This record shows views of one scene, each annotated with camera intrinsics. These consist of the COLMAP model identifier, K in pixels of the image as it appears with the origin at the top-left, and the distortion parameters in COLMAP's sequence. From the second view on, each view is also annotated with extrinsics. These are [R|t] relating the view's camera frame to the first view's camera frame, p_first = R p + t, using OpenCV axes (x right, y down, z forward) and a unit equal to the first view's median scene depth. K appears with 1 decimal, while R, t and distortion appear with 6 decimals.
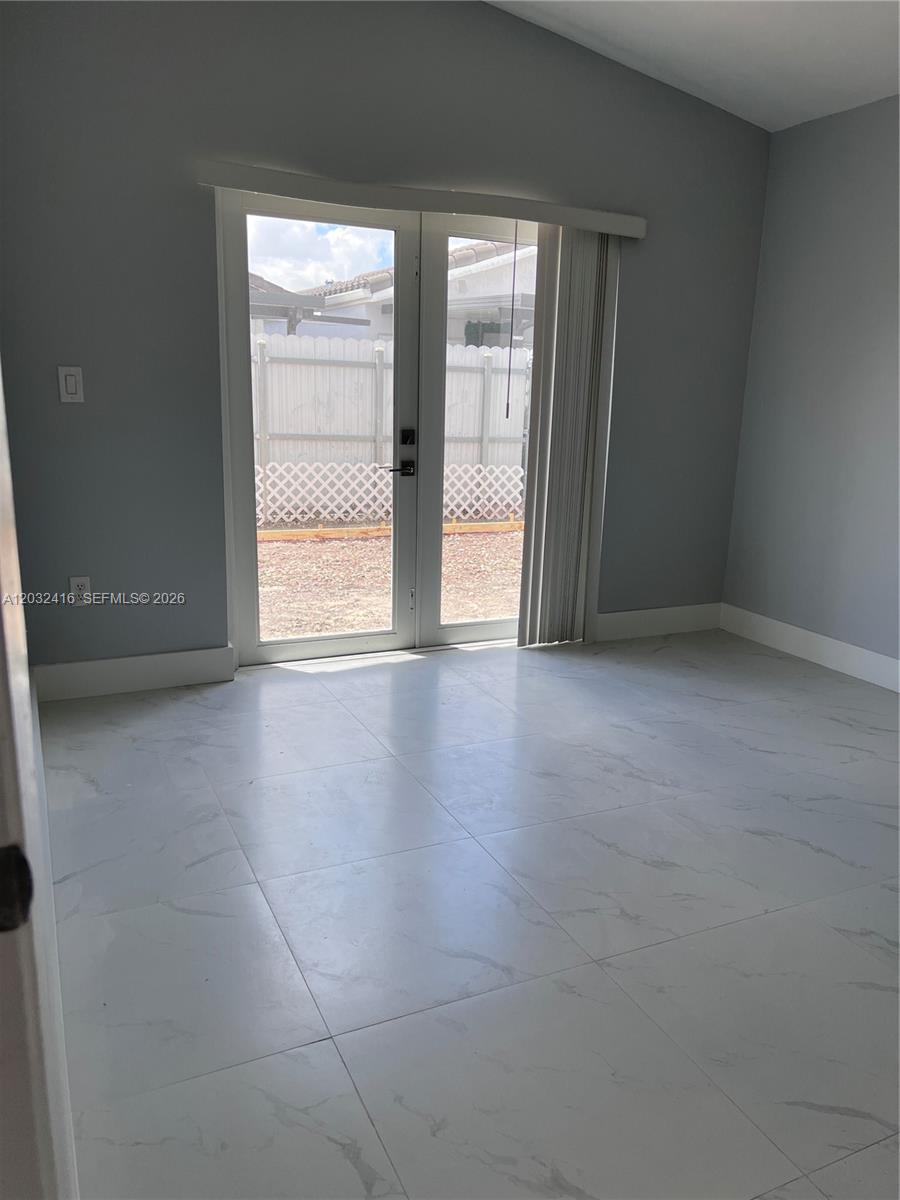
lens RADIAL K [[897.8, 0, 450.0], [0, 897.8, 600.0], [0, 0, 1]] dist [0.082217, -0.000287]
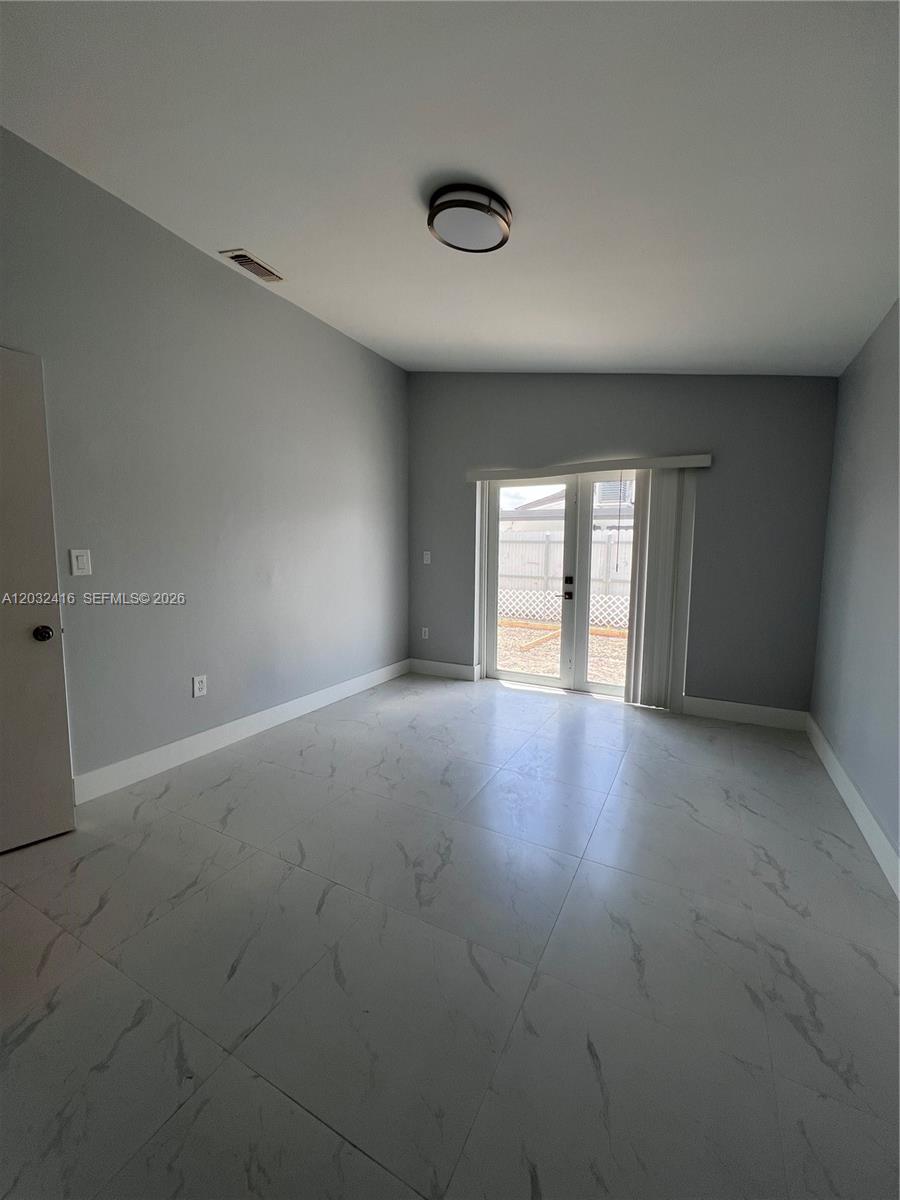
lens RADIAL K [[477.4, 0, 457.2], [0, 477.4, 595.9], [0, 0, 1]] dist [-0.002353, -0.000193]
pose [[0.601195, 0.051750, -0.797425, 0.639288], [-0.177669, 0.981580, -0.070247, -0.029099], [0.779101, 0.183910, 0.599316, 0.181851]]
